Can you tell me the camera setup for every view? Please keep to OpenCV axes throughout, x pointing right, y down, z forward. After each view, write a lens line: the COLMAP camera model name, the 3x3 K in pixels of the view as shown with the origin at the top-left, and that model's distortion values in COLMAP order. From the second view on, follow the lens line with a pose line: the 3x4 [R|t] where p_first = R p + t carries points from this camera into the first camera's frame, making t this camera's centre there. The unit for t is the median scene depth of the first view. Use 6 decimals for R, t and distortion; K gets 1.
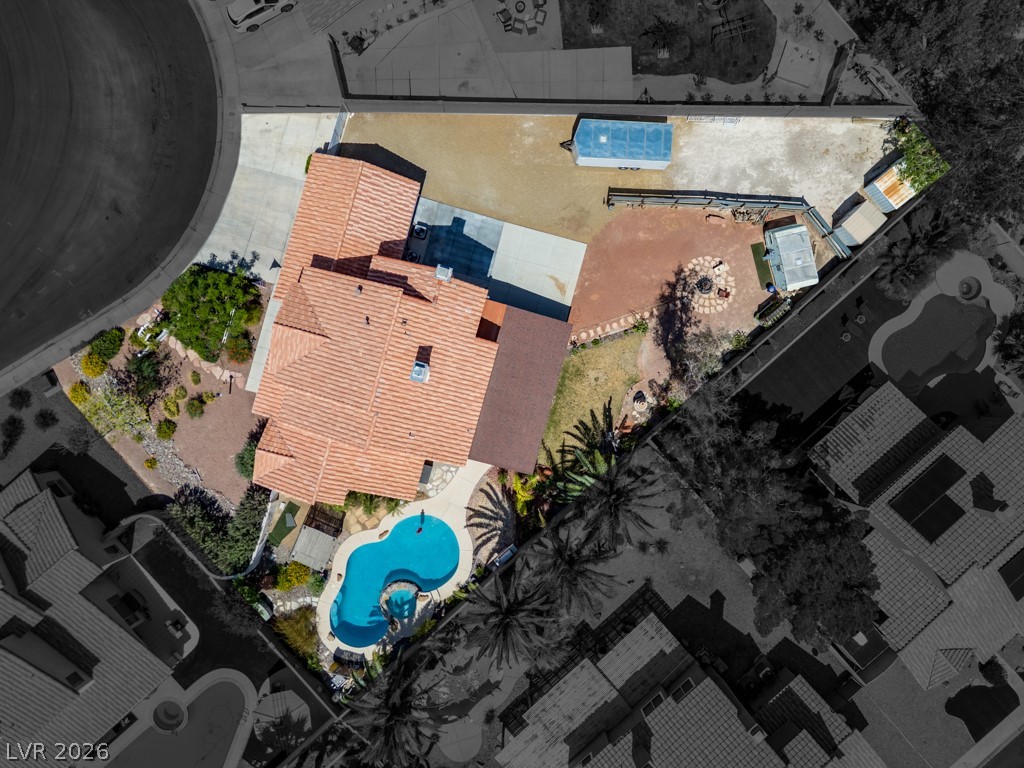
lens RADIAL K [[707.2, 0, 512.0], [0, 707.2, 384.0], [0, 0, 1]] dist [0.082597, -0.070535]
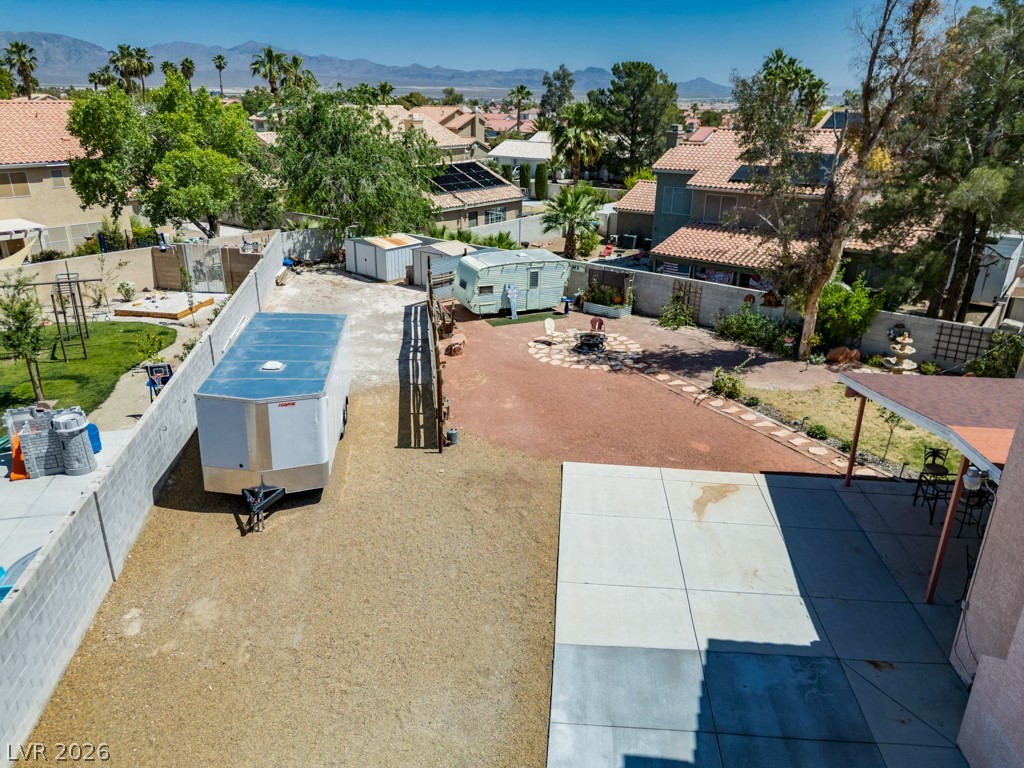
lens RADIAL K [[727.4, 0, 512.0], [0, 727.4, 384.0], [0, 0, 1]] dist [0.065225, -0.075944]
pose [[-0.173429, -0.373890, 0.911114, -0.189997], [0.984839, -0.062269, 0.161909, -0.274168], [-0.003802, 0.925381, 0.379020, 0.834264]]
